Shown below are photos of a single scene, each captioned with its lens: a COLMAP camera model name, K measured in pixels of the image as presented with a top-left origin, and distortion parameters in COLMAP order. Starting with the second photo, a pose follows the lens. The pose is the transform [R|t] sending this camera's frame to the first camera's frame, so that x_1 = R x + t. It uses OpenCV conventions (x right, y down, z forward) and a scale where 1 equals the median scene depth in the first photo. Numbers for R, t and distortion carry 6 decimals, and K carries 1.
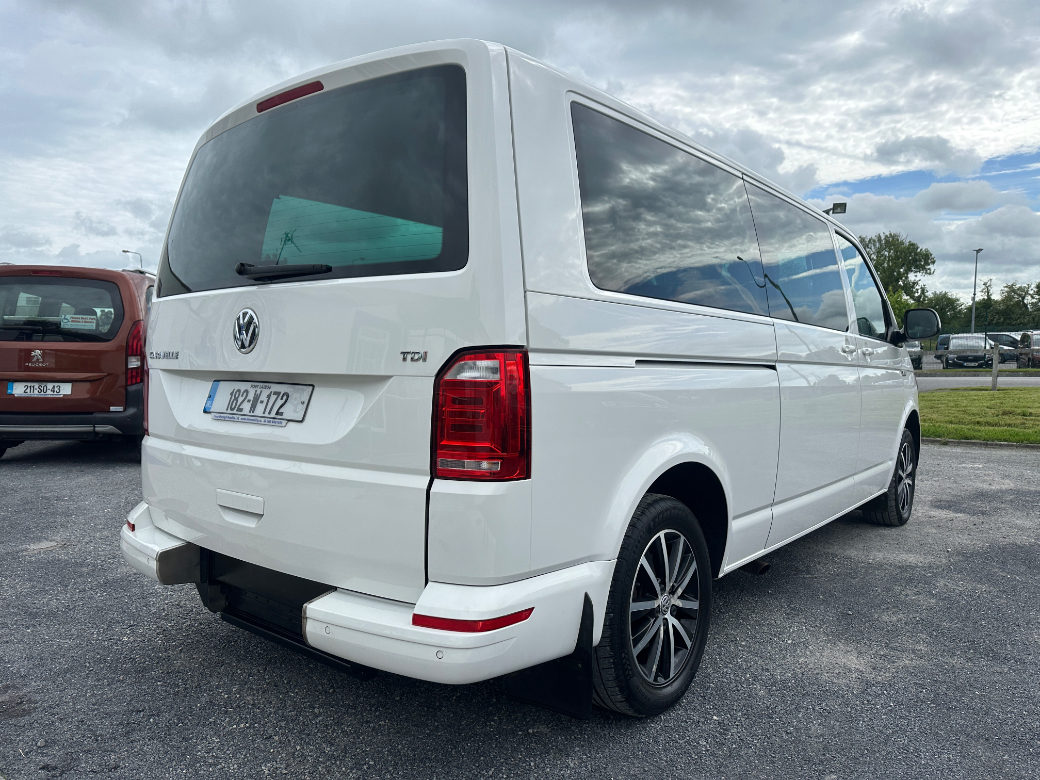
lens RADIAL K [[737.1, 0, 519.4], [0, 737.1, 384.0], [0, 0, 1]] dist [0.042091, -0.045699]
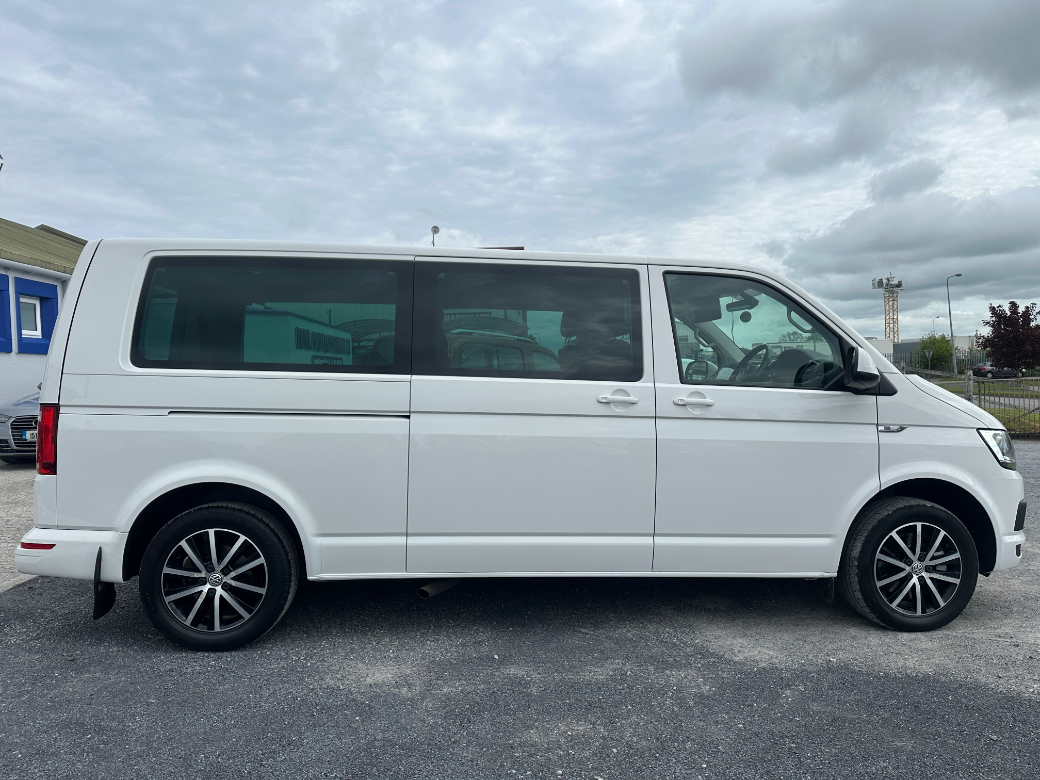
lens RADIAL K [[728.0, 0, 522.1], [0, 728.0, 394.3], [0, 0, 1]] dist [-0.010058, -0.002391]
pose [[0.695877, 0.007241, -0.718125, 1.792661], [-0.023945, 0.999627, -0.013124, -0.066205], [0.717762, 0.026328, 0.695790, 0.474424]]
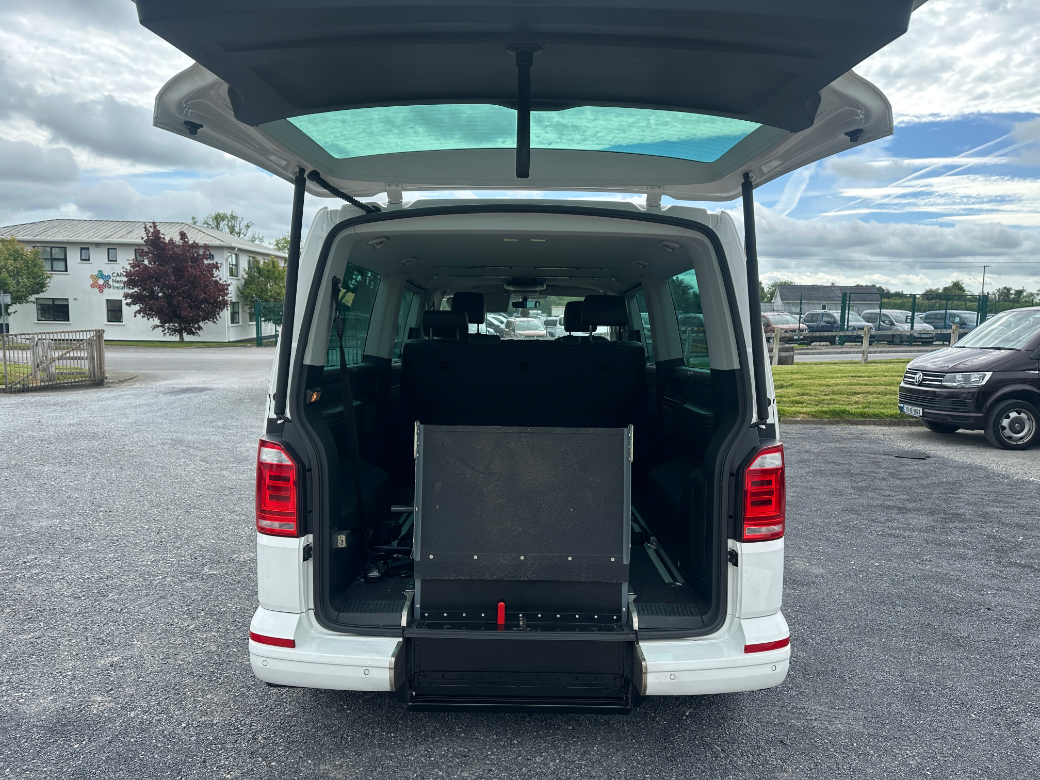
lens RADIAL K [[732.7, 0, 524.3], [0, 732.7, 384.5], [0, 0, 1]] dist [0.048330, -0.053362]
pose [[0.789292, -0.038597, 0.612804, -1.014732], [0.014409, 0.998912, 0.044357, -0.184276], [-0.613849, -0.026181, 0.788989, 0.157335]]
